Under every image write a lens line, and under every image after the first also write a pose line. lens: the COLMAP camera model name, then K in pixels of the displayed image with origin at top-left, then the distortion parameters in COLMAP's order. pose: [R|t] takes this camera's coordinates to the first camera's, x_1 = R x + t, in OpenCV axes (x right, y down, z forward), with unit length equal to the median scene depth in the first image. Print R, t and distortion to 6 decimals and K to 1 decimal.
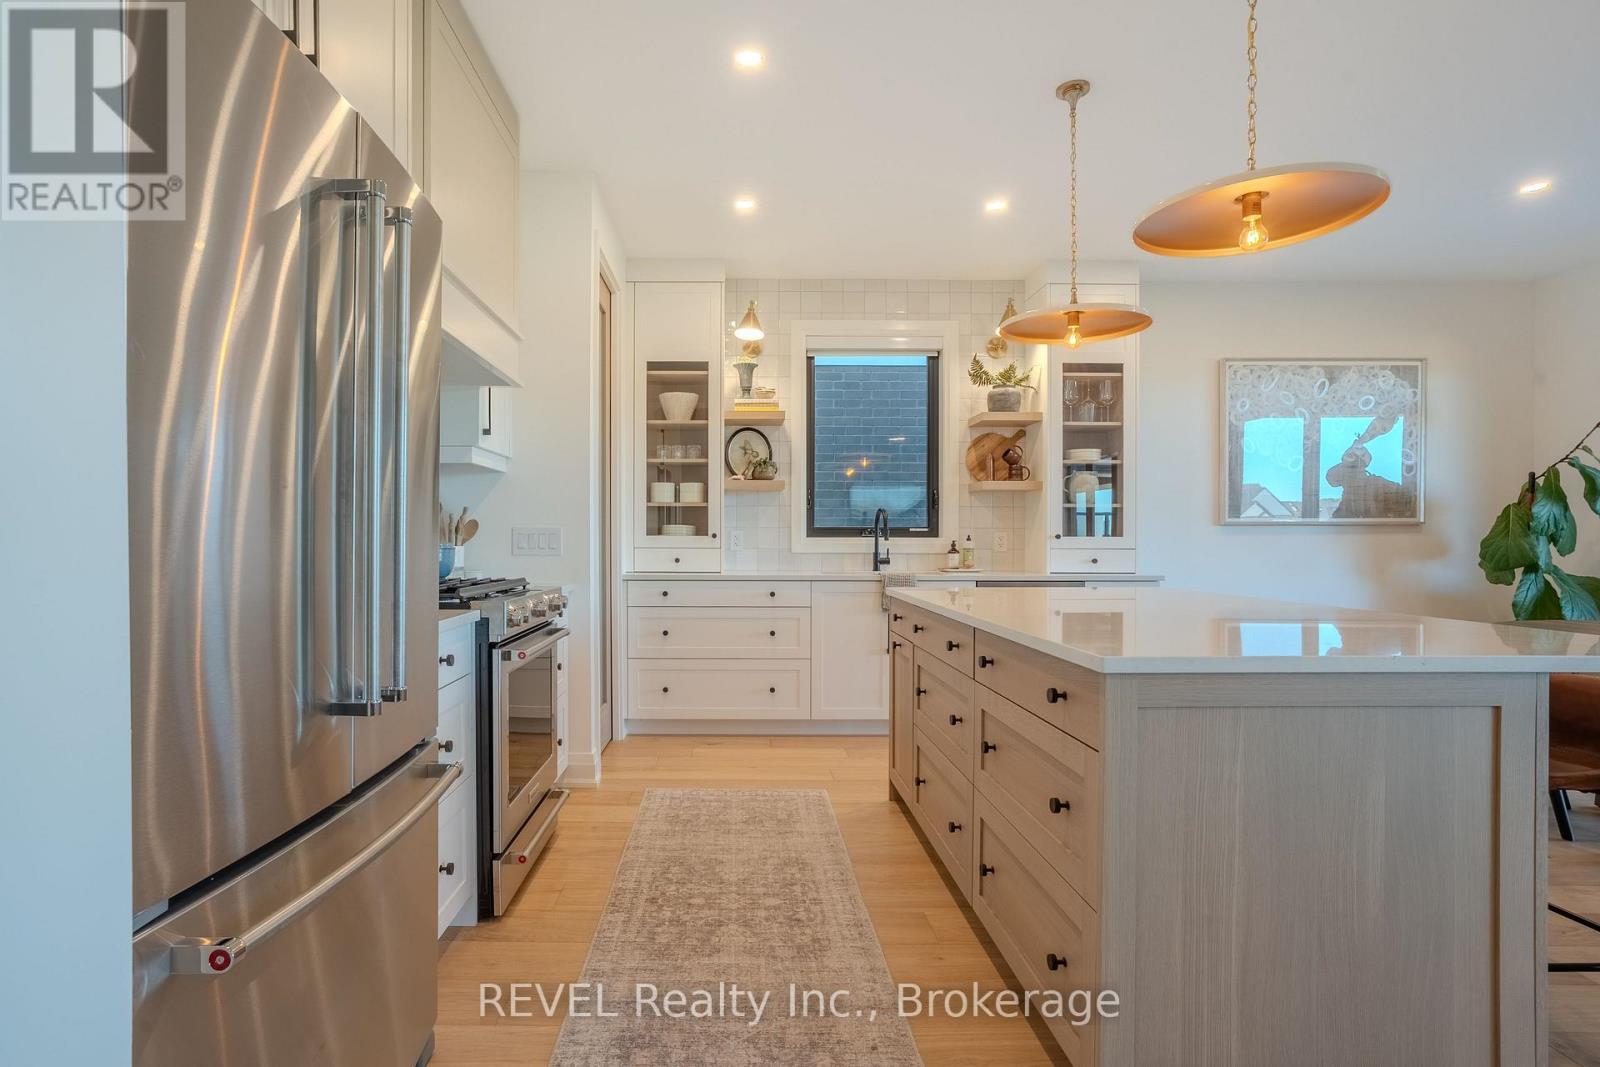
lens RADIAL K [[832.0, 0, 791.9], [0, 832.0, 532.9], [0, 0, 1]] dist [0.002552, 0.000070]
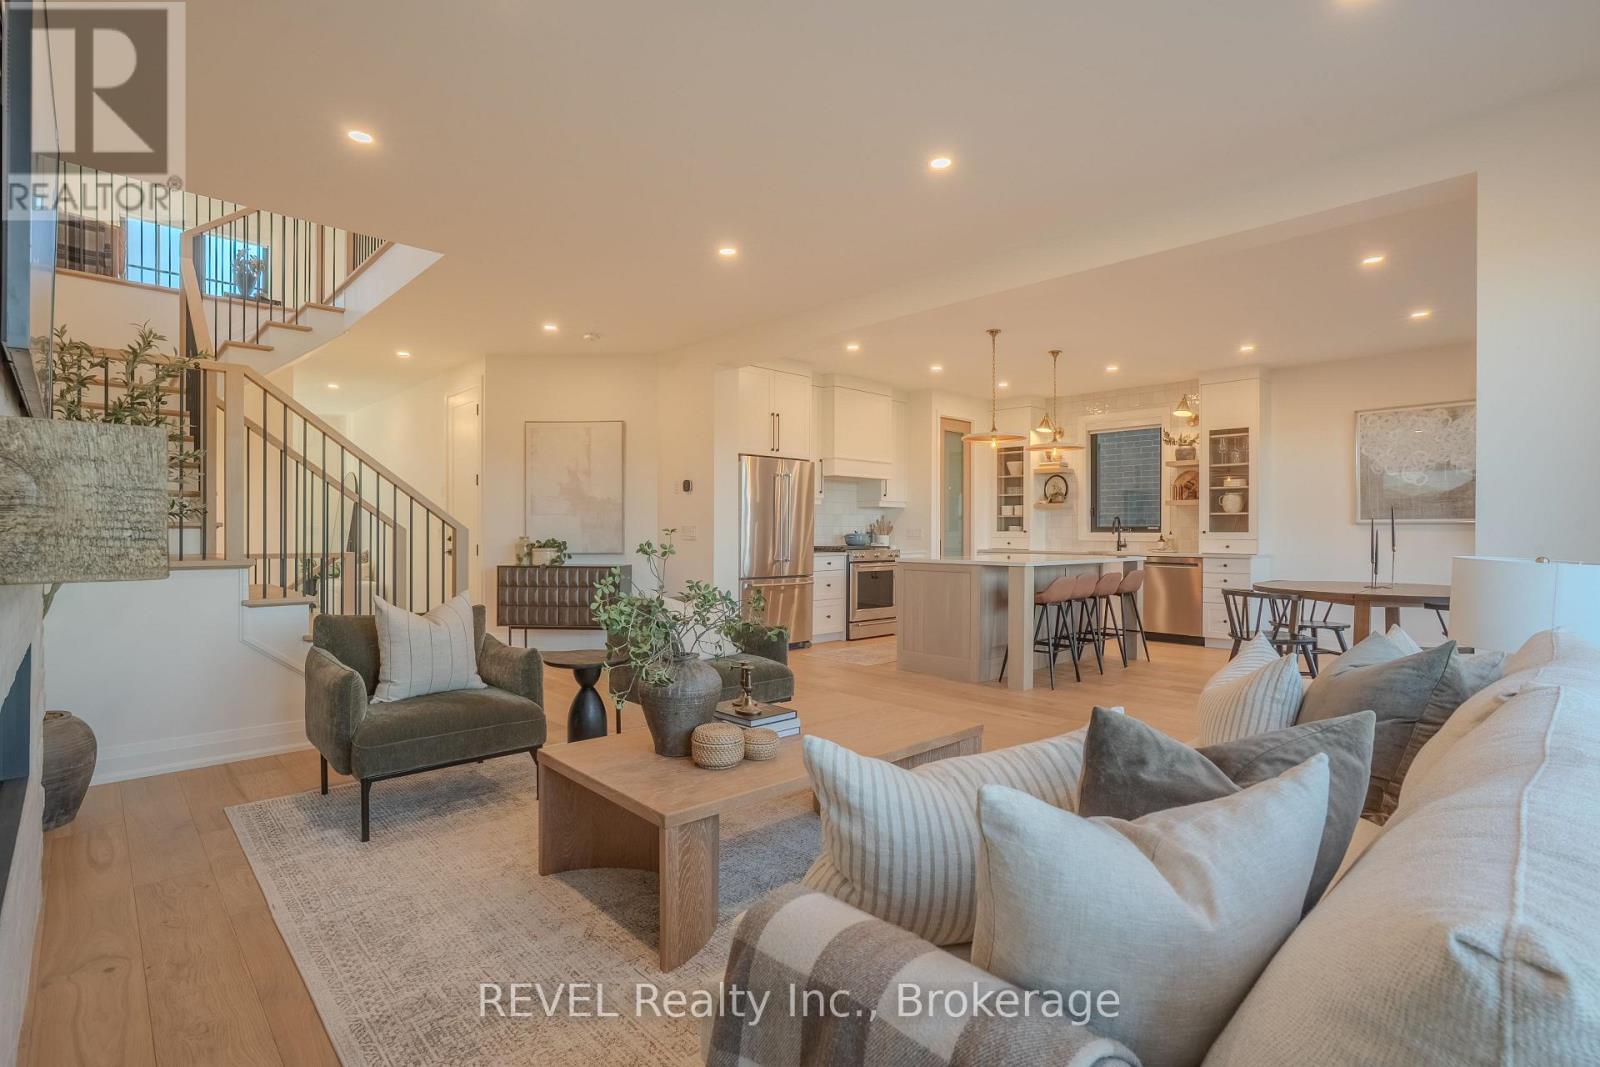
lens RADIAL K [[766.8, 0, 797.3], [0, 766.8, 532.6], [0, 0, 1]] dist [-0.002677, -0.000166]
pose [[0.681395, 0.001086, -0.731916, 0.884645], [-0.002395, 0.999997, -0.000746, 0.009588], [0.731912, 0.002262, 0.681395, -0.680248]]
